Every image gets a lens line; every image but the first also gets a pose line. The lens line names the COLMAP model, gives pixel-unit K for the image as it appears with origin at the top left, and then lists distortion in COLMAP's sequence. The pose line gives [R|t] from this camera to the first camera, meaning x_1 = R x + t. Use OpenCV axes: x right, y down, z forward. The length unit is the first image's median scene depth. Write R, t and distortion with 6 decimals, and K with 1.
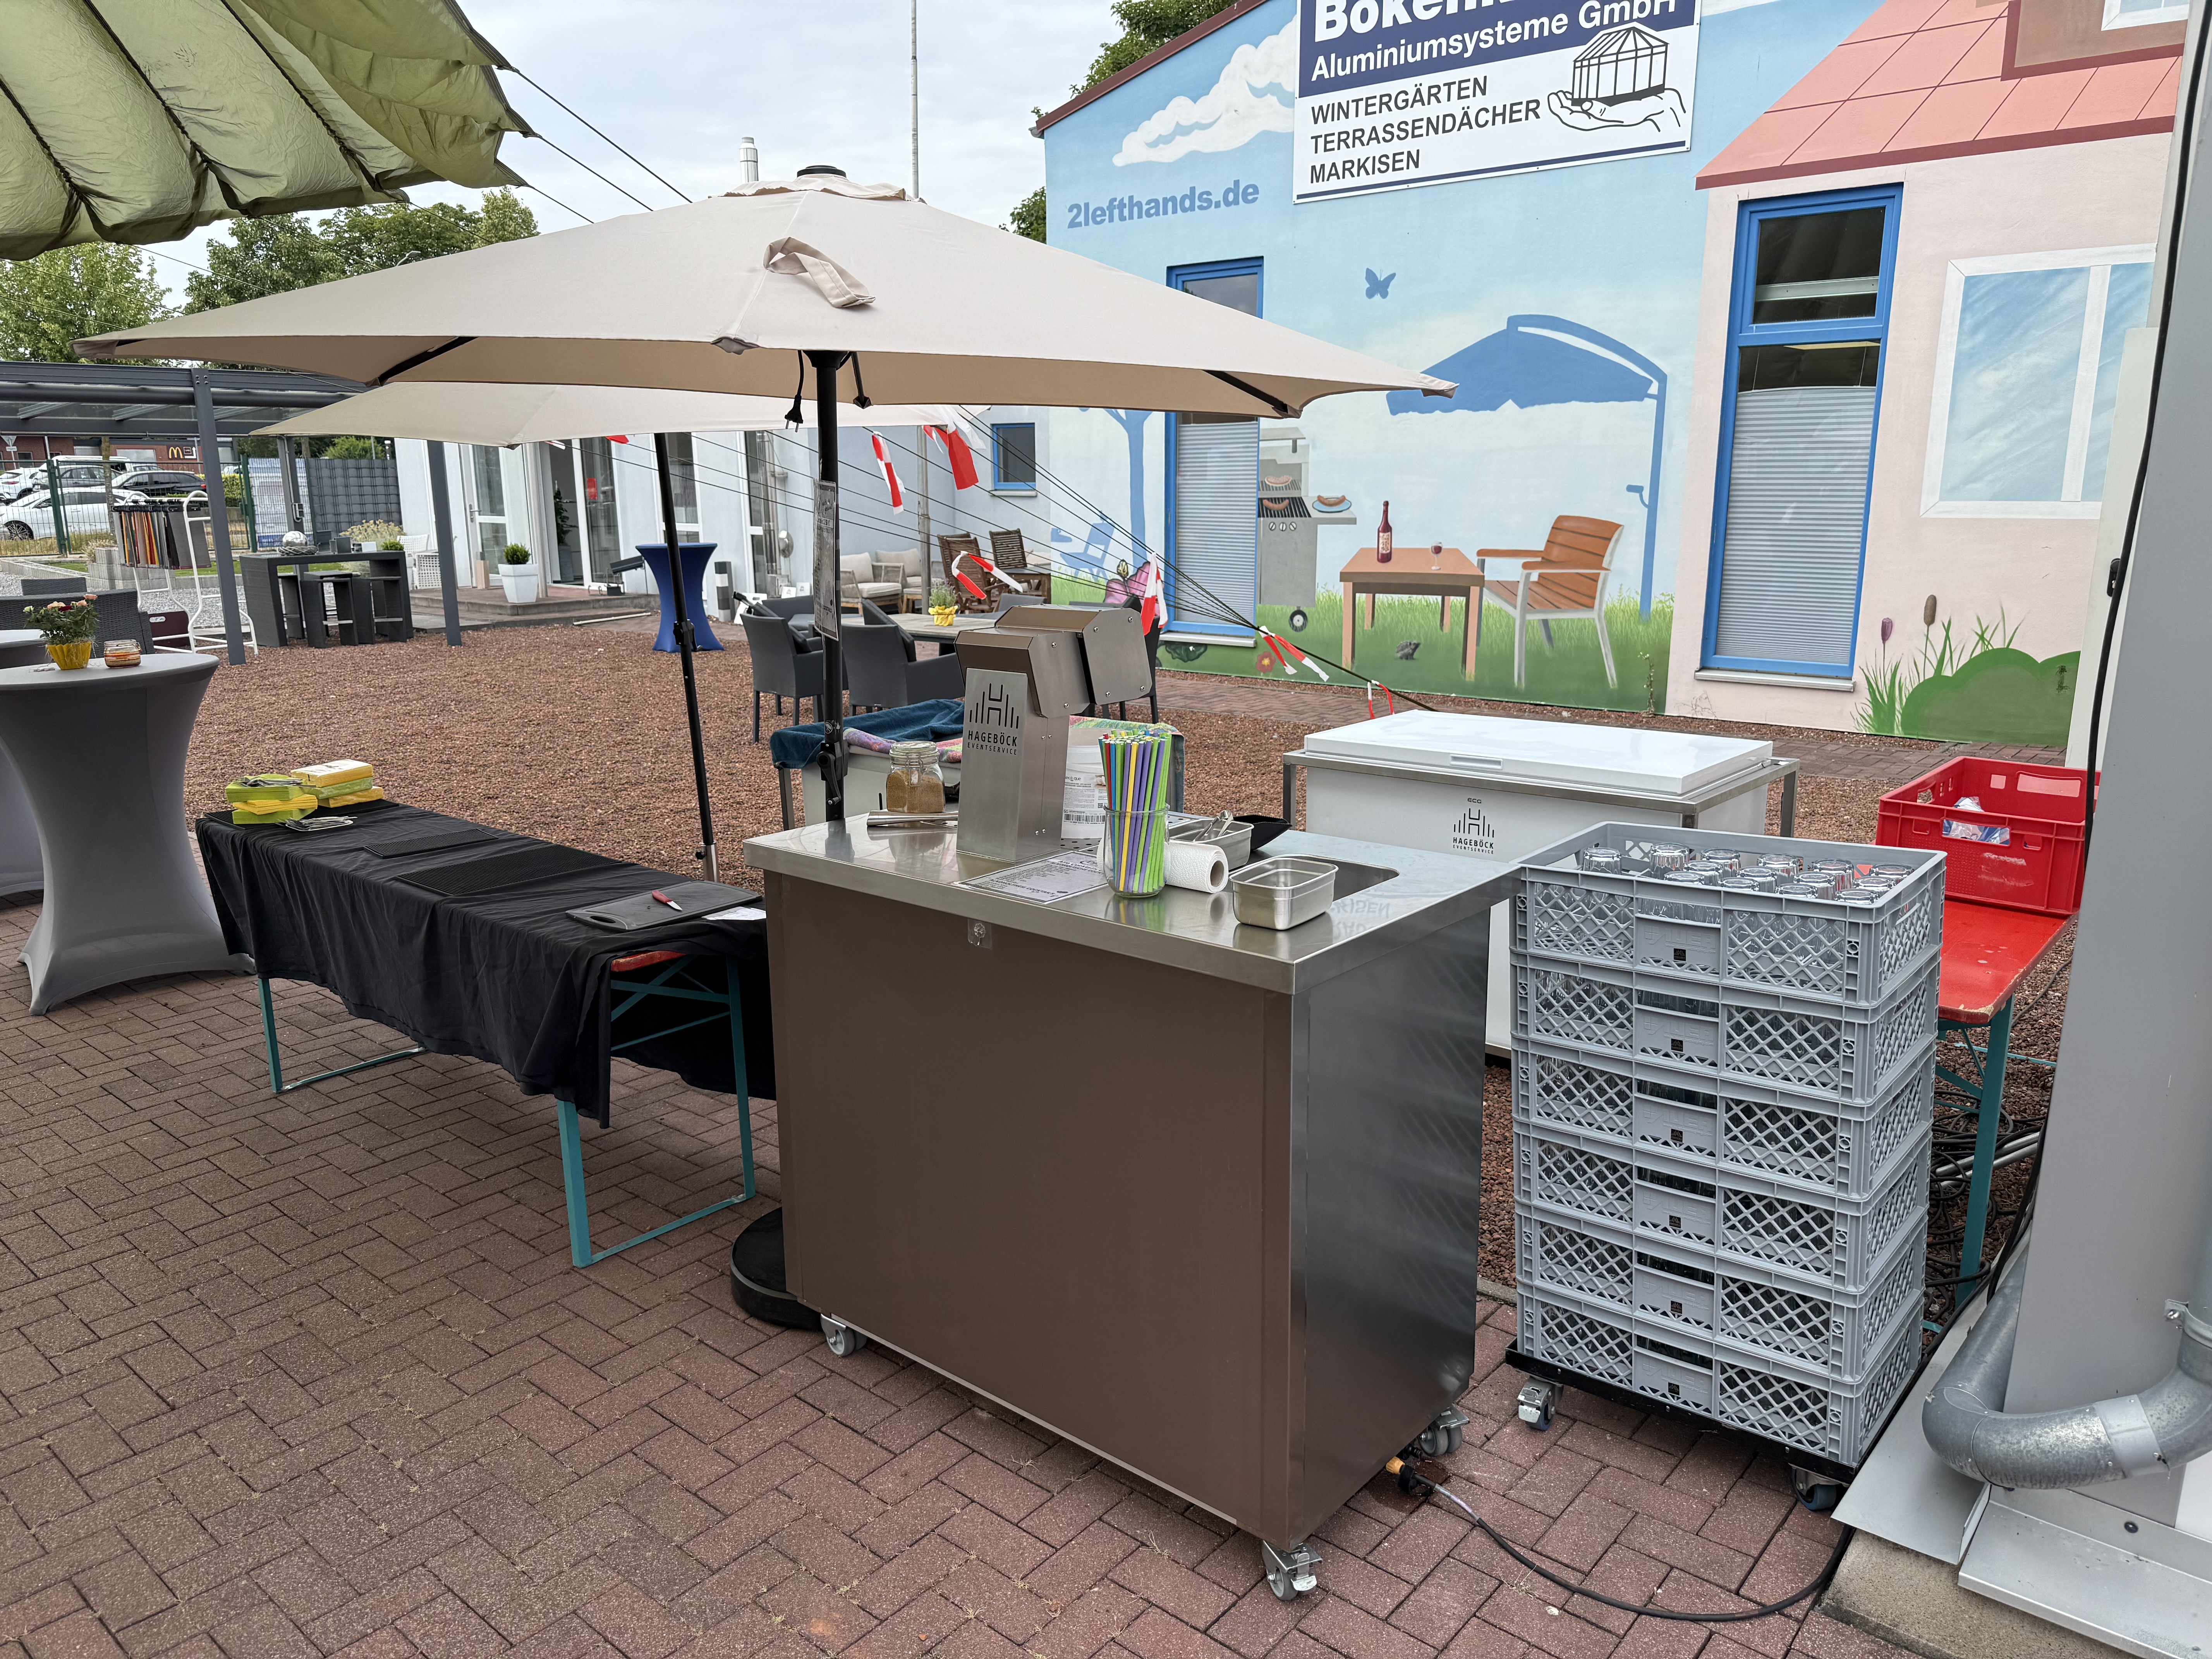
lens RADIAL K [[1550.8, 0, 1086.0], [0, 1550.8, 827.2], [0, 0, 1]] dist [-0.001061, -0.013452]
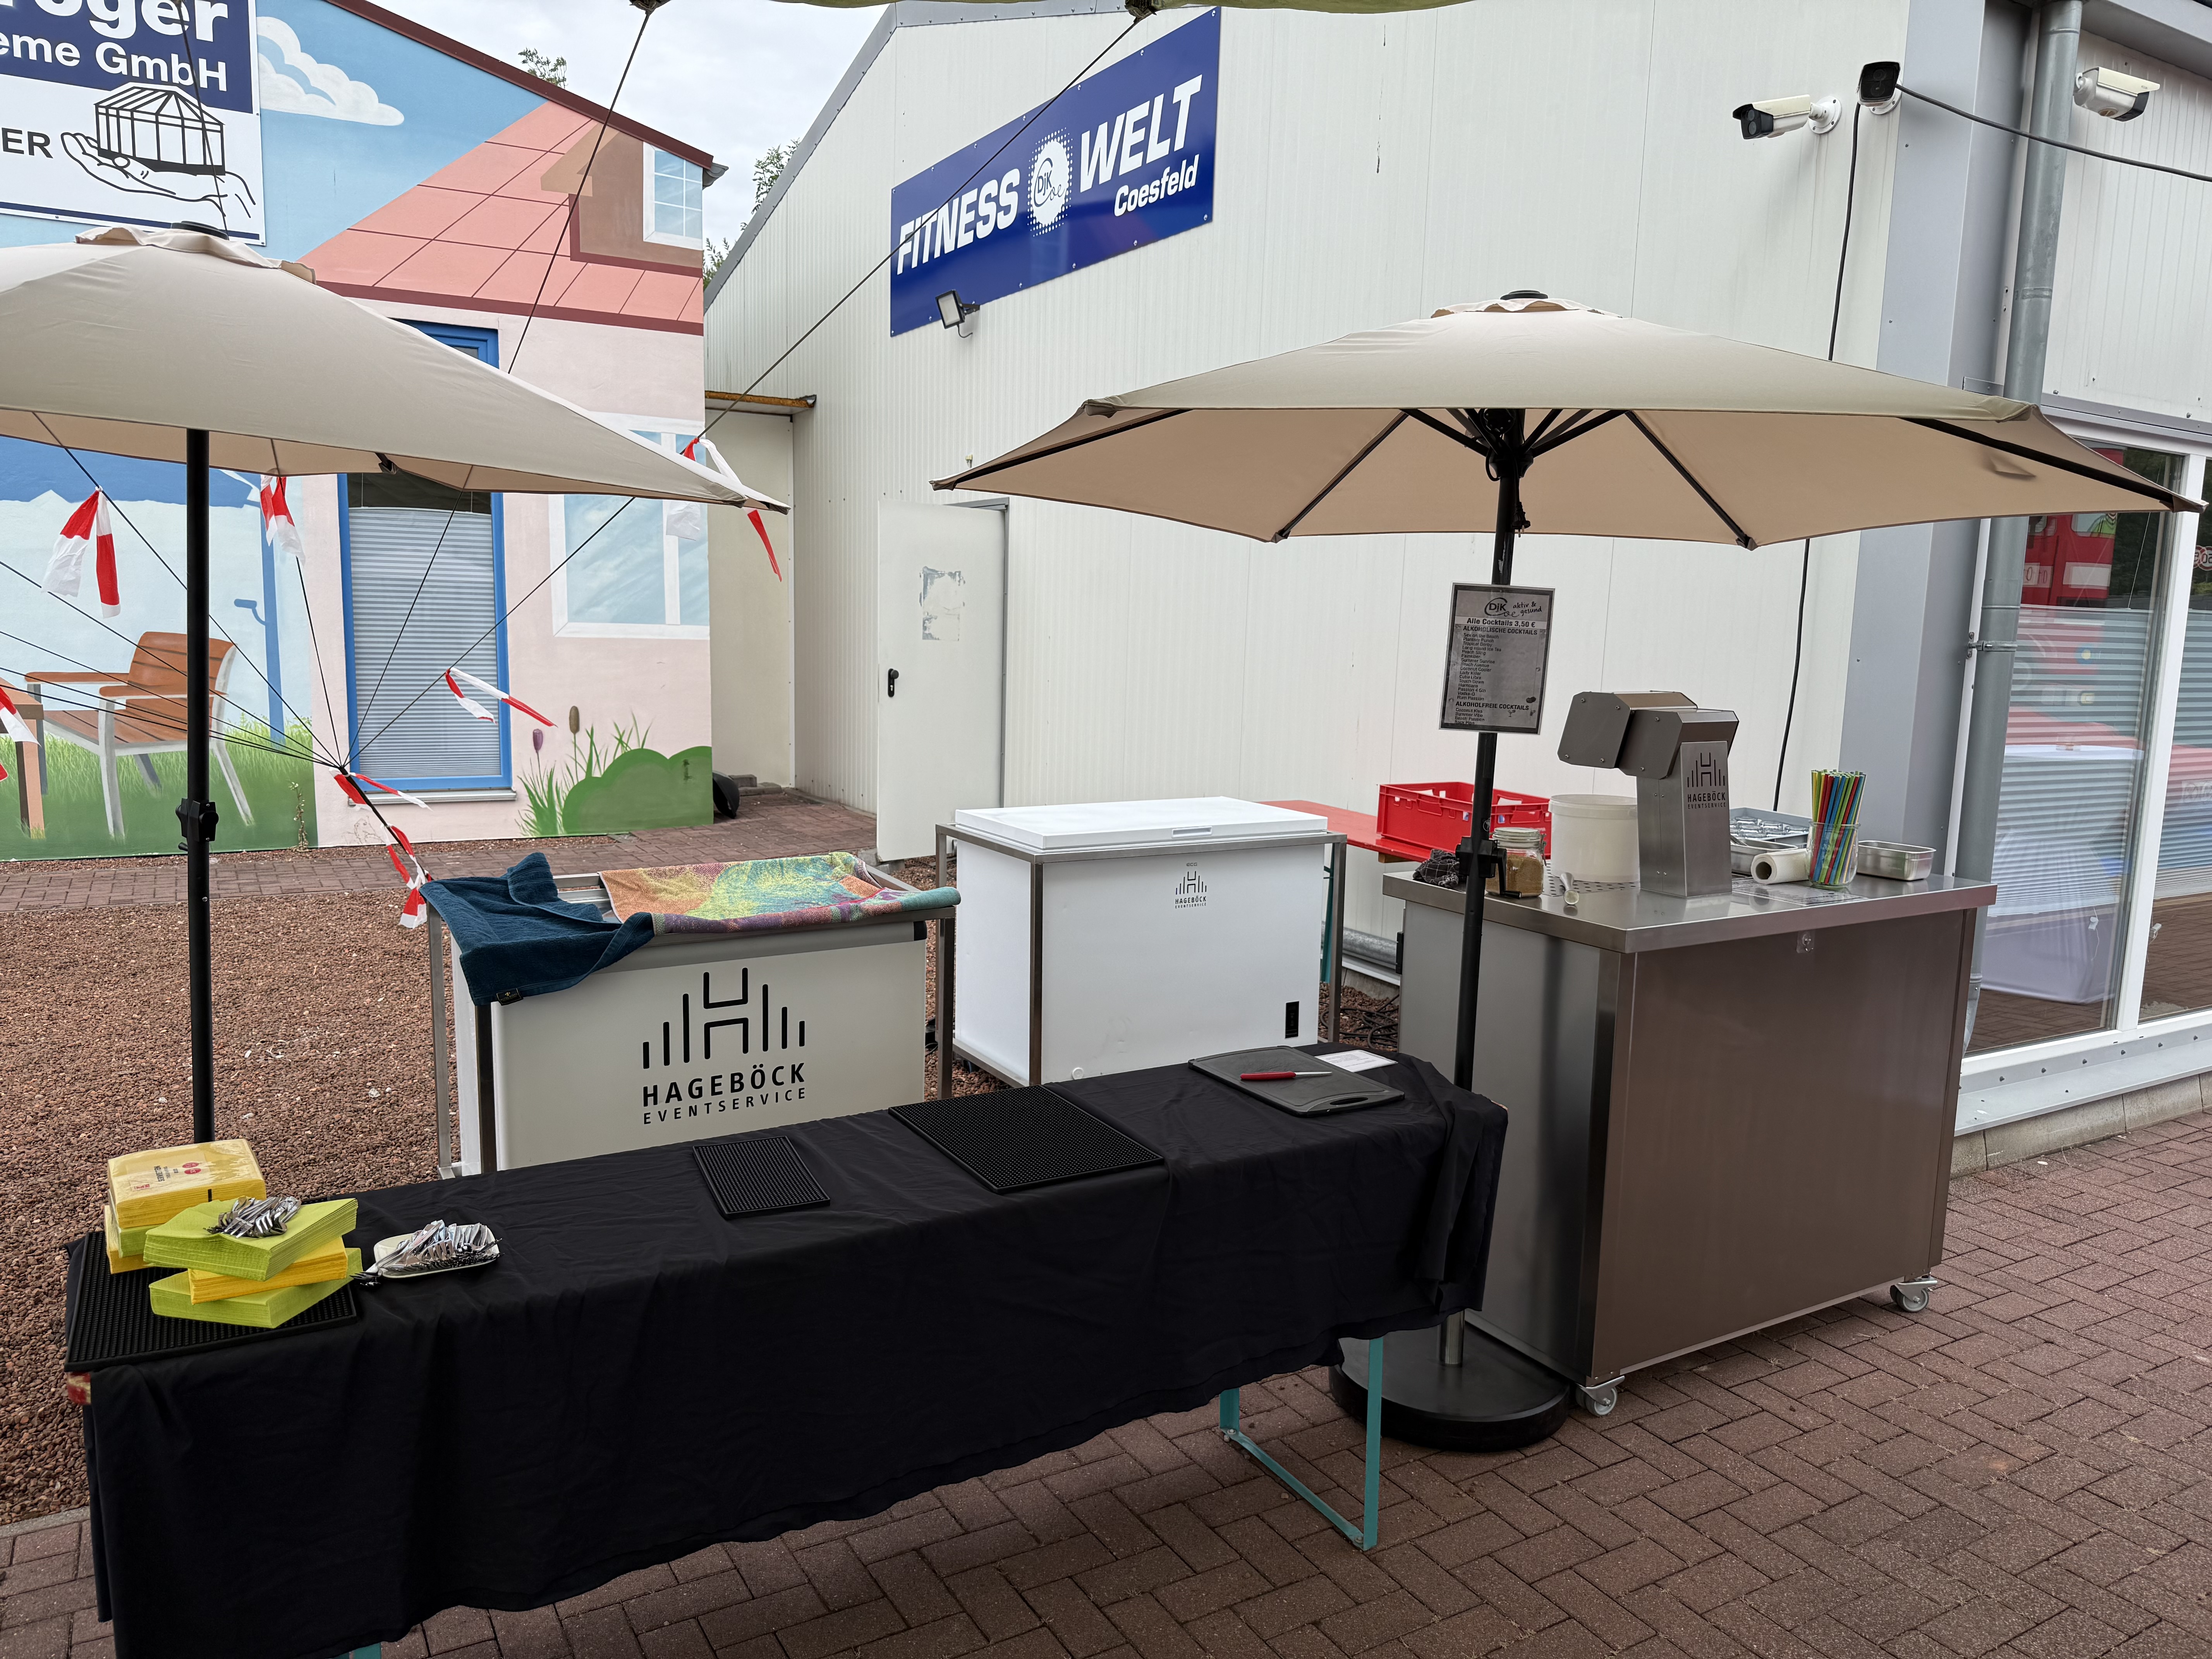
lens RADIAL K [[1550.8, 0, 1090.4], [0, 1550.8, 846.9], [0, 0, 1]] dist [-0.001061, -0.013452]
pose [[0.333729, -0.116475, 0.935446, -0.364602], [0.179536, 0.982027, 0.058224, -0.047072], [-0.925415, 0.148515, 0.348642, 0.272883]]
